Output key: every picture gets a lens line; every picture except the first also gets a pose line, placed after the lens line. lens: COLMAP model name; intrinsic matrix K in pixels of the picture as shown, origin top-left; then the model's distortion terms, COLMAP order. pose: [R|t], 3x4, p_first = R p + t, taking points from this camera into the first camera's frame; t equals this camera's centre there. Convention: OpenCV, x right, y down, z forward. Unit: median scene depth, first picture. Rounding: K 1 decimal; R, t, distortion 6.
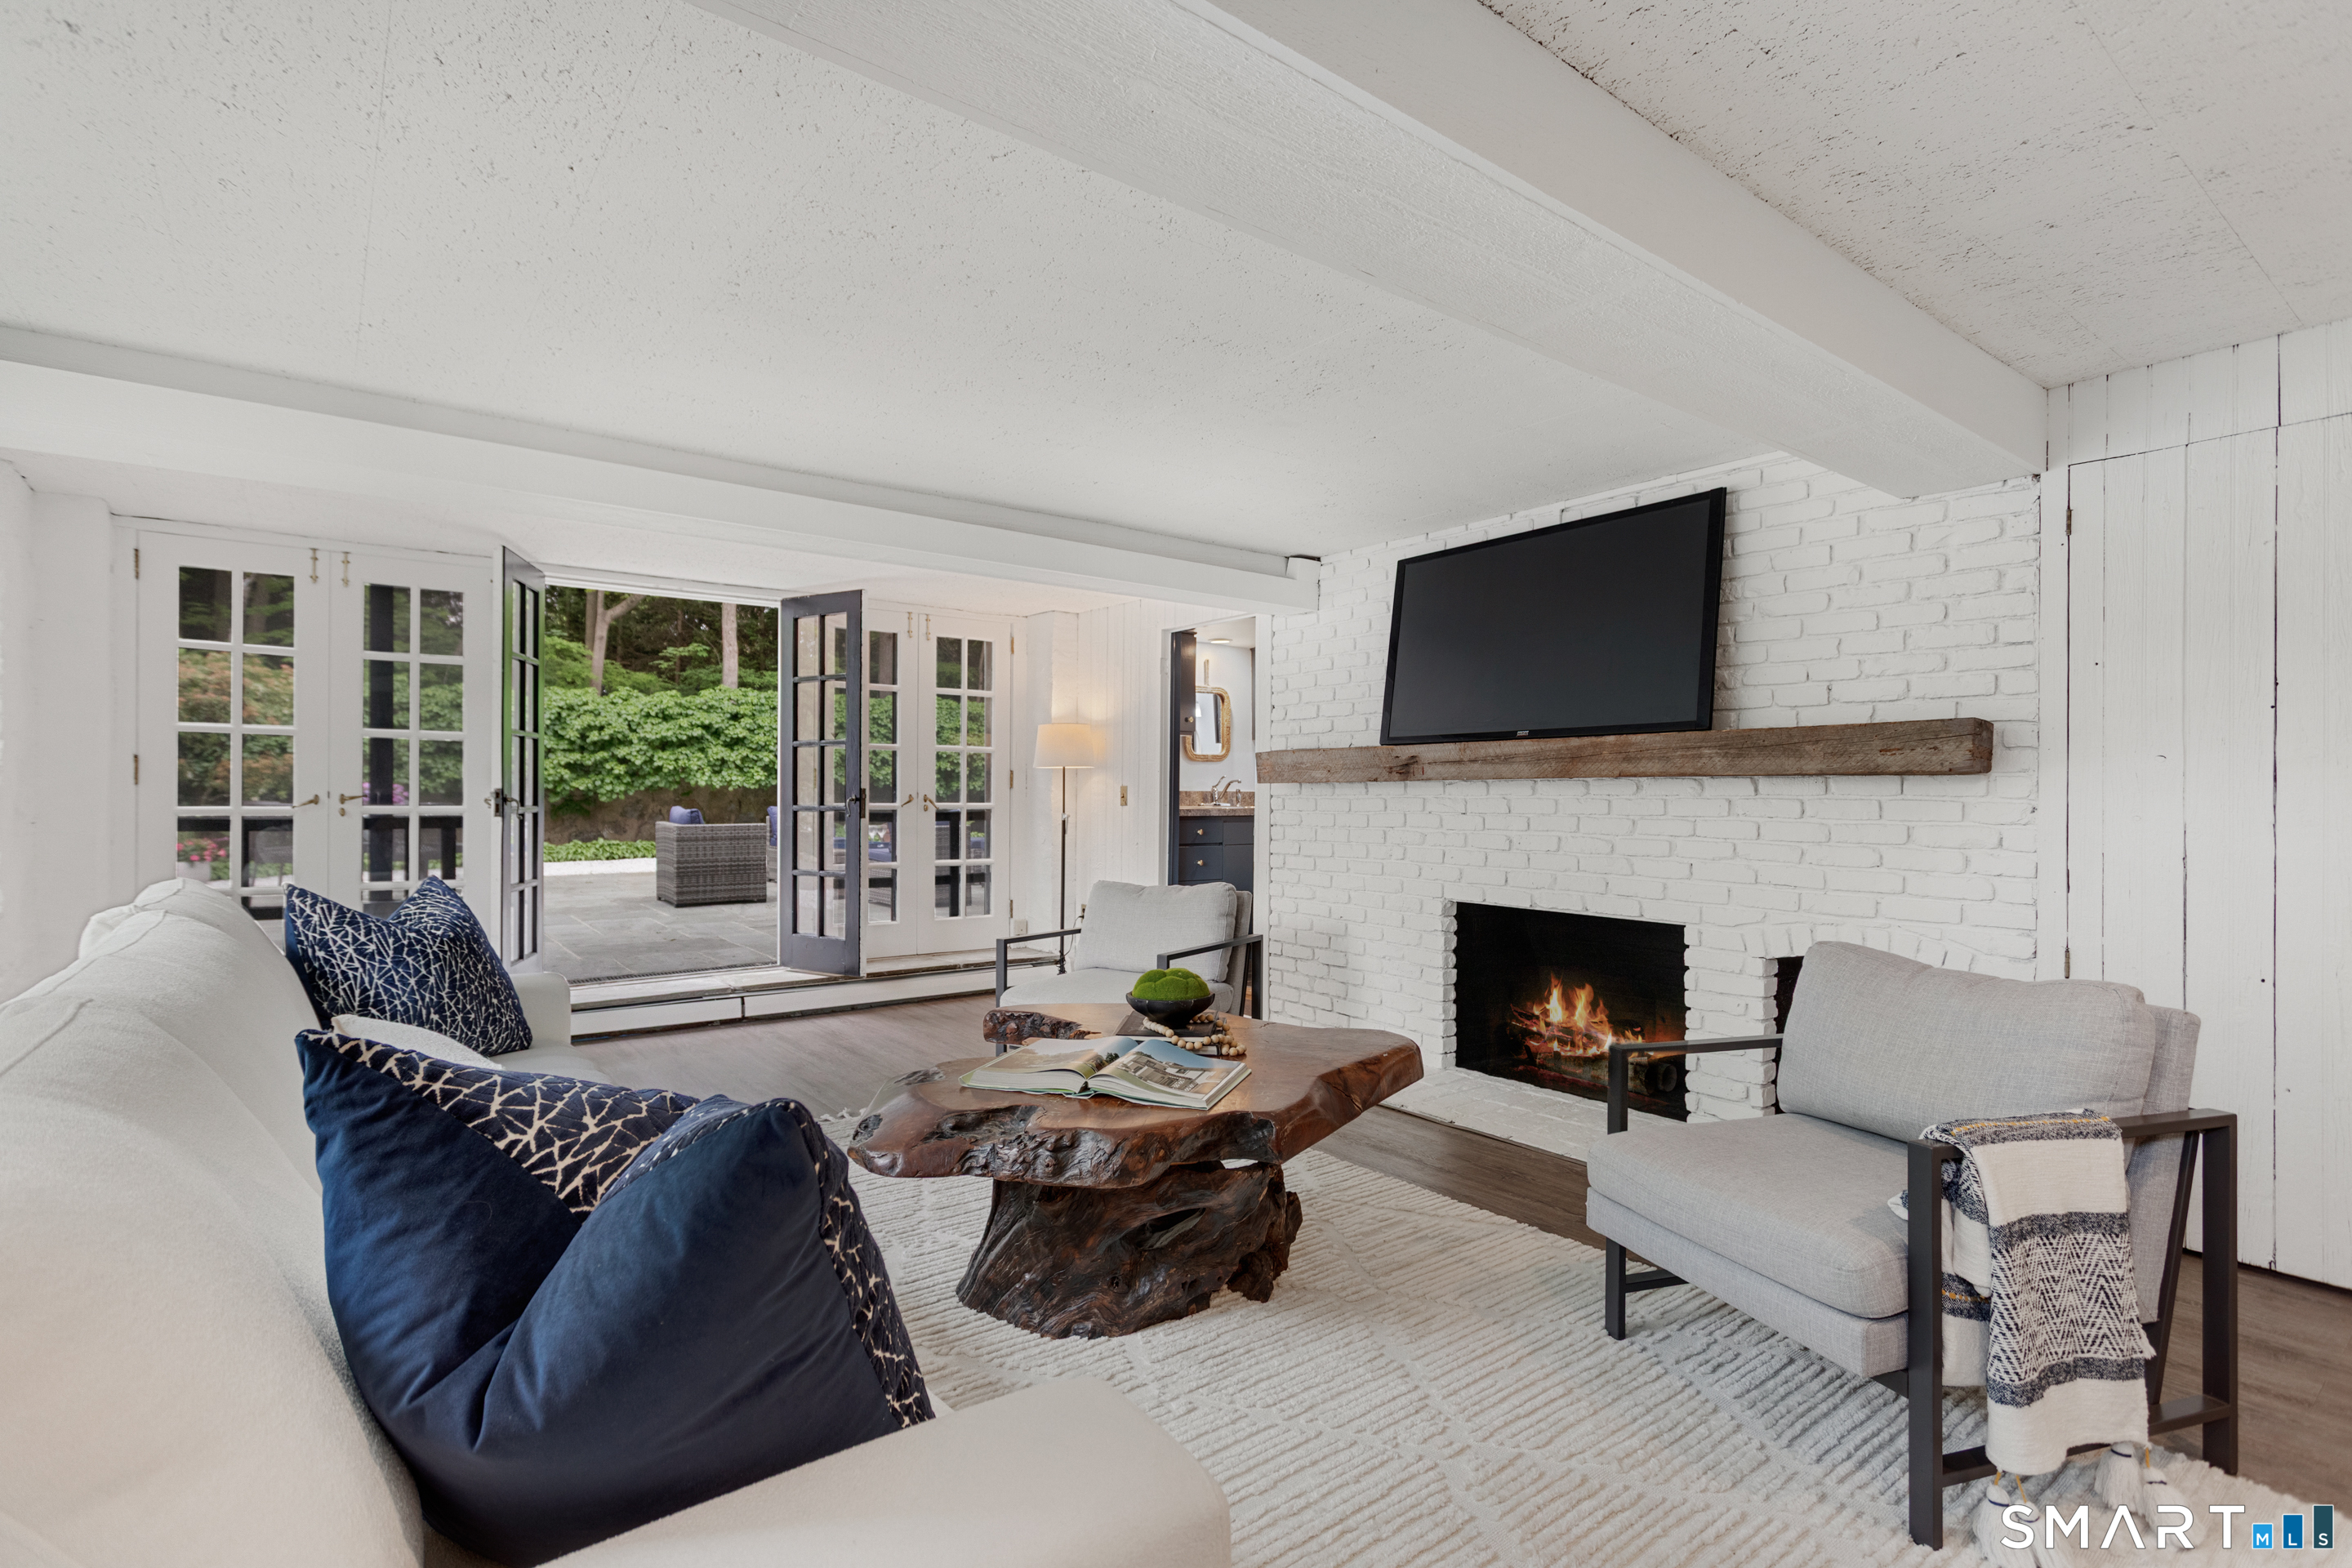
lens RADIAL K [[1090.5, 0, 1170.8], [0, 1090.5, 795.7], [0, 0, 1]] dist [0.002550, 0.001580]
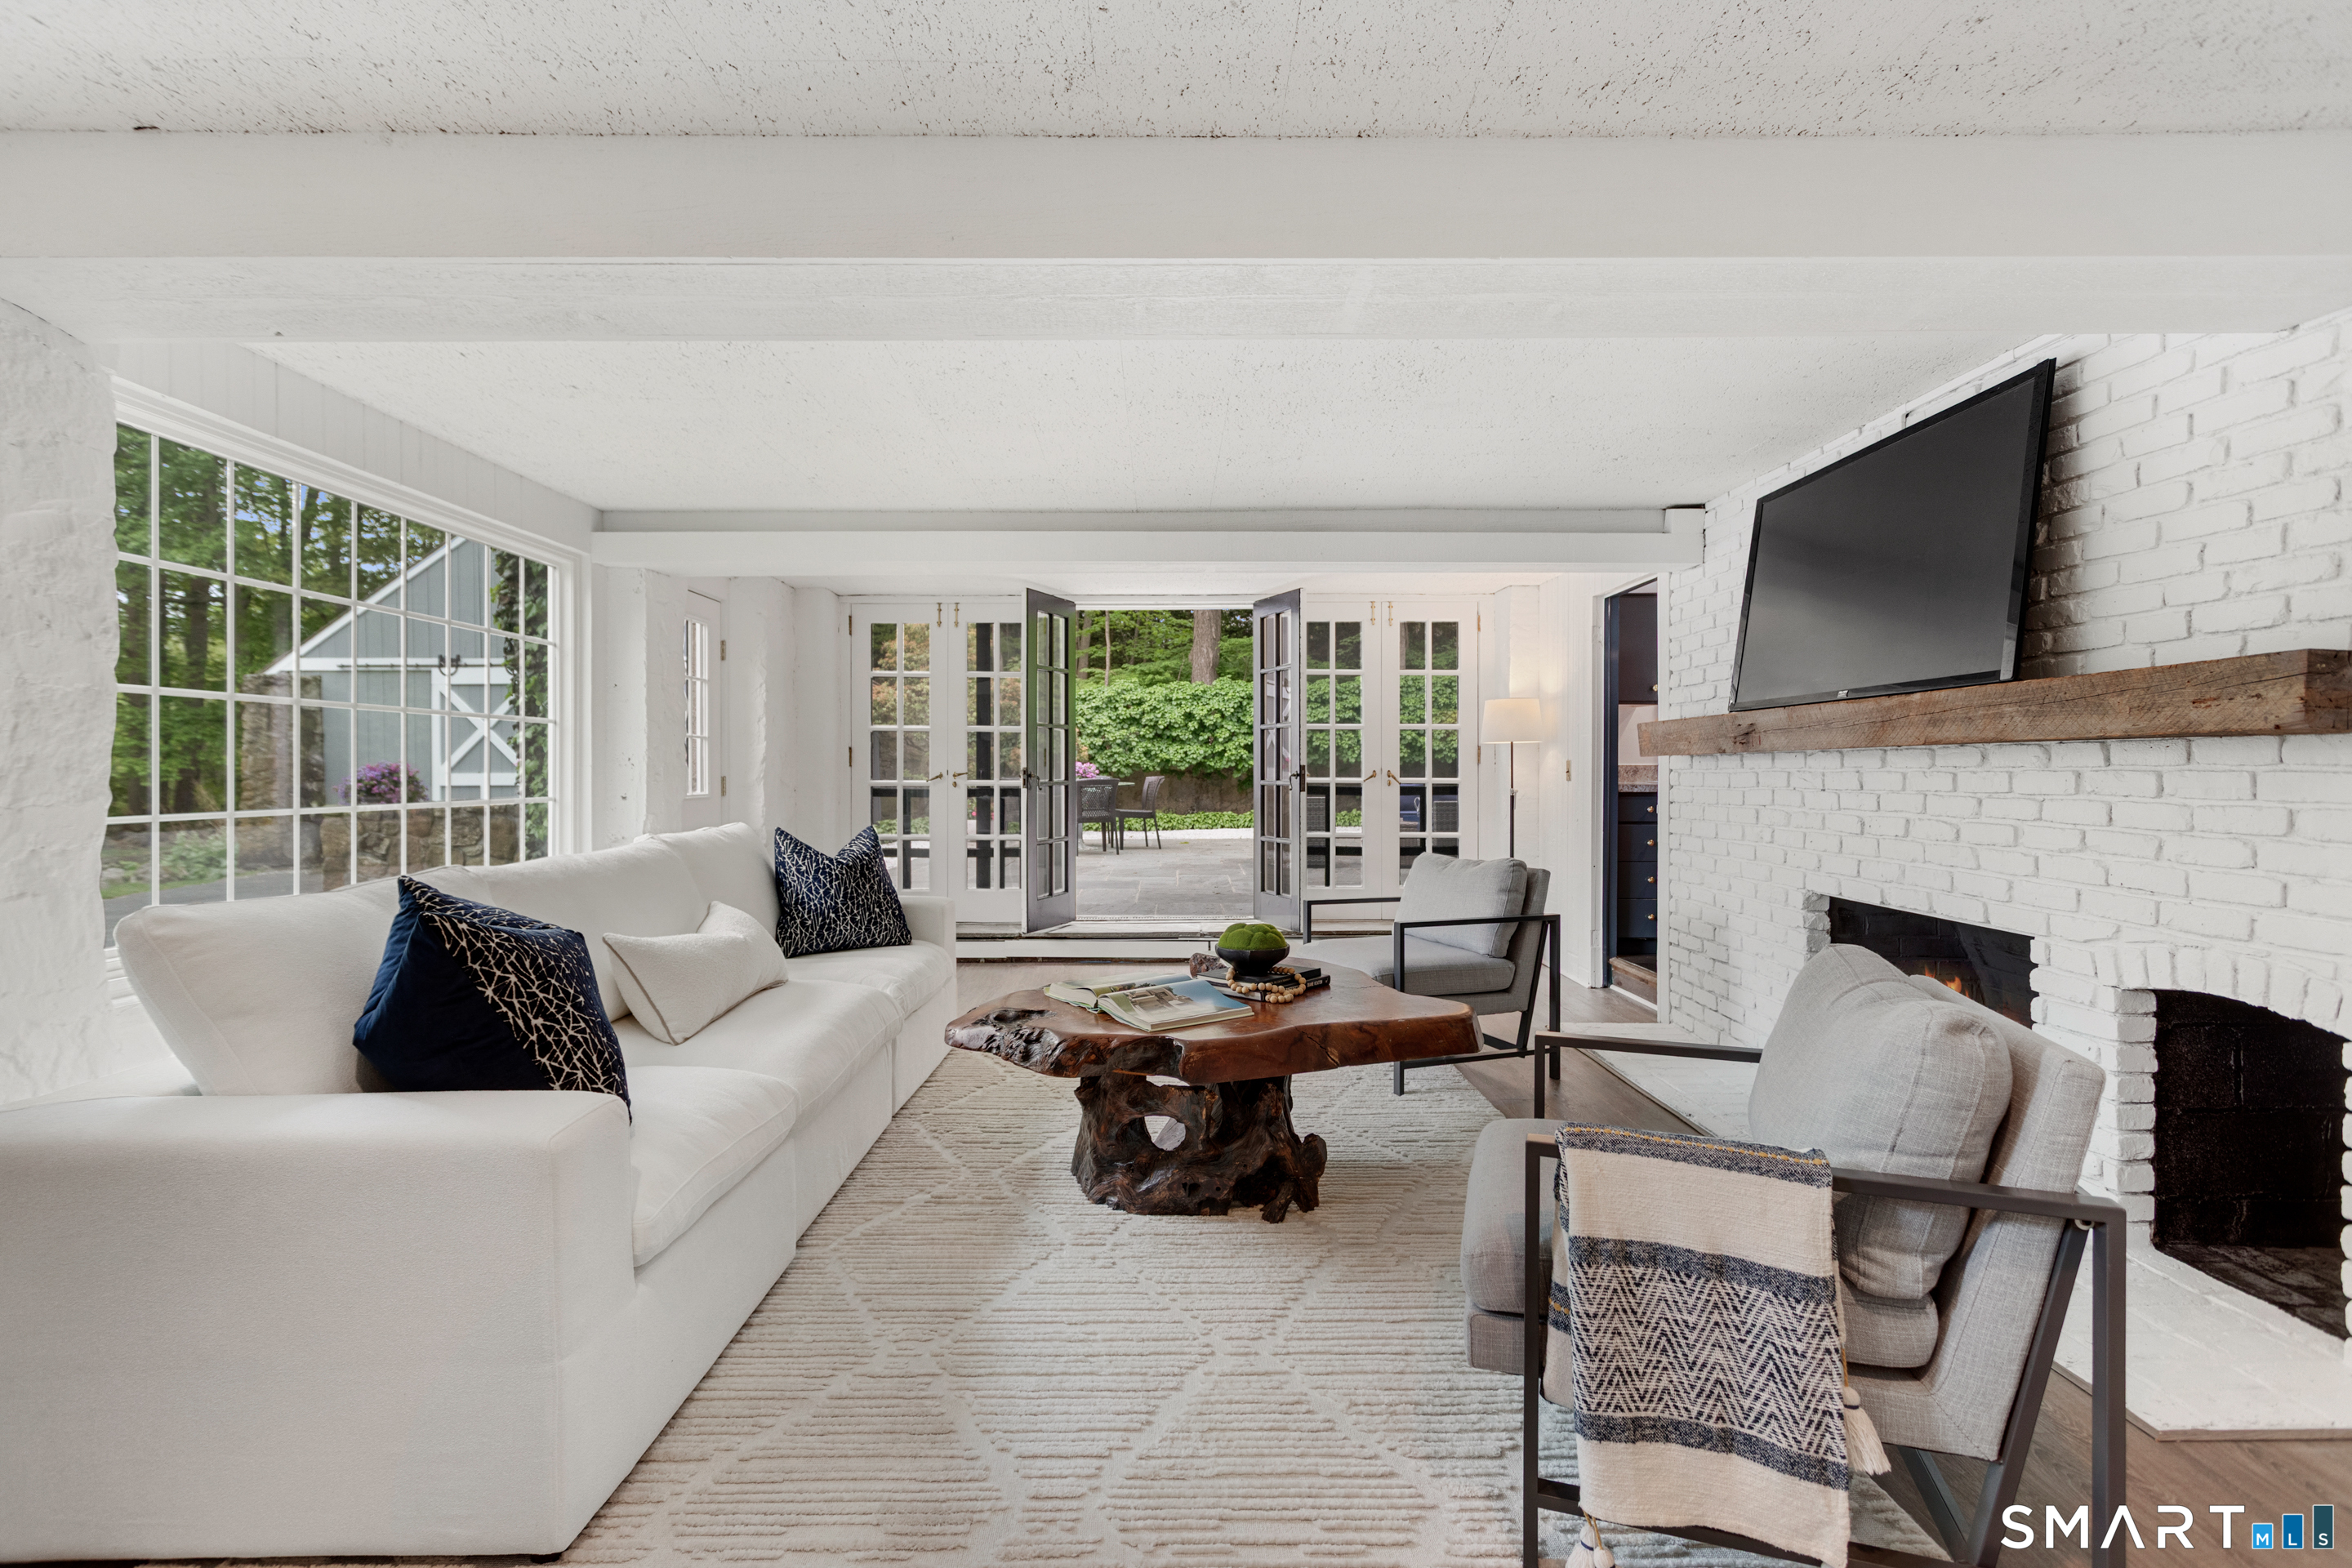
lens RADIAL K [[1090.5, 0, 1176.2], [0, 1090.5, 773.8], [0, 0, 1]] dist [0.002550, 0.001580]
pose [[0.804902, -0.002673, -0.593401, 0.441793], [0.003464, 0.999994, 0.000195, 0.002489], [0.593397, -0.002213, 0.804907, 0.030274]]
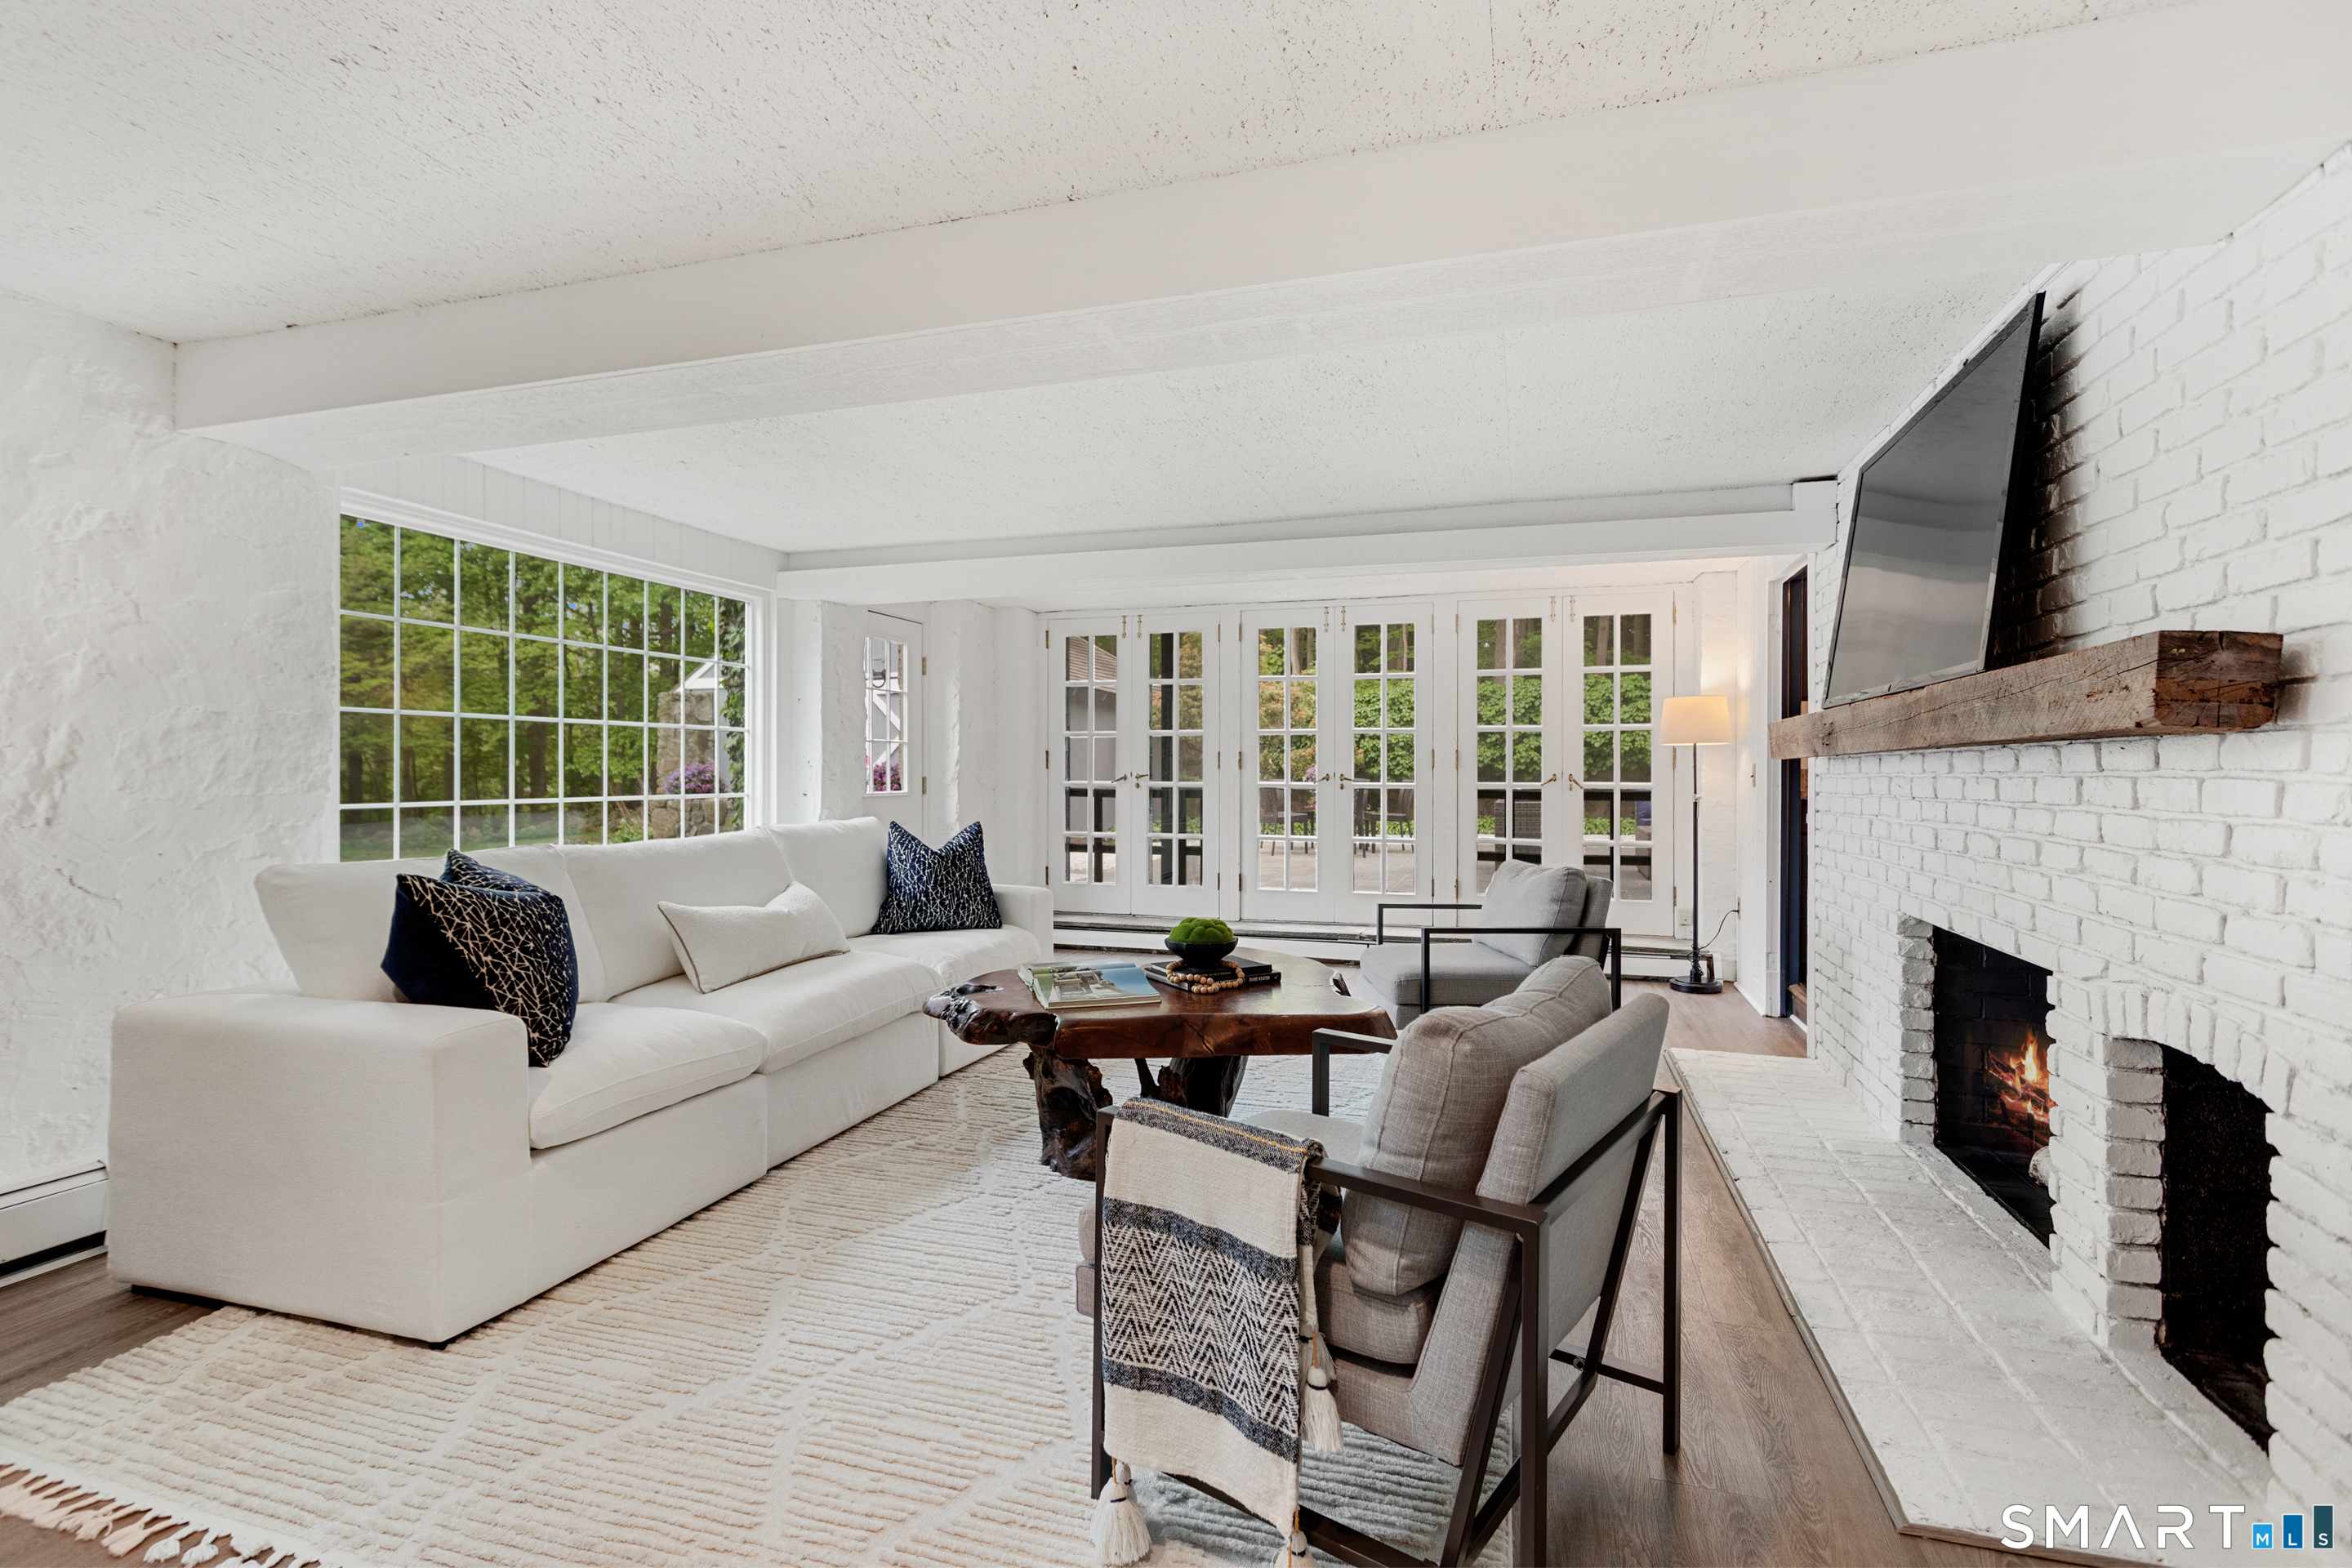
lens RADIAL K [[1090.5, 0, 1172.2], [0, 1090.5, 775.5], [0, 0, 1]] dist [0.002550, 0.001580]
pose [[0.587703, -0.000163, -0.809077, 0.687681], [-0.000810, 0.999999, -0.000790, 0.002840], [0.809076, 0.001120, 0.587703, 0.197581]]
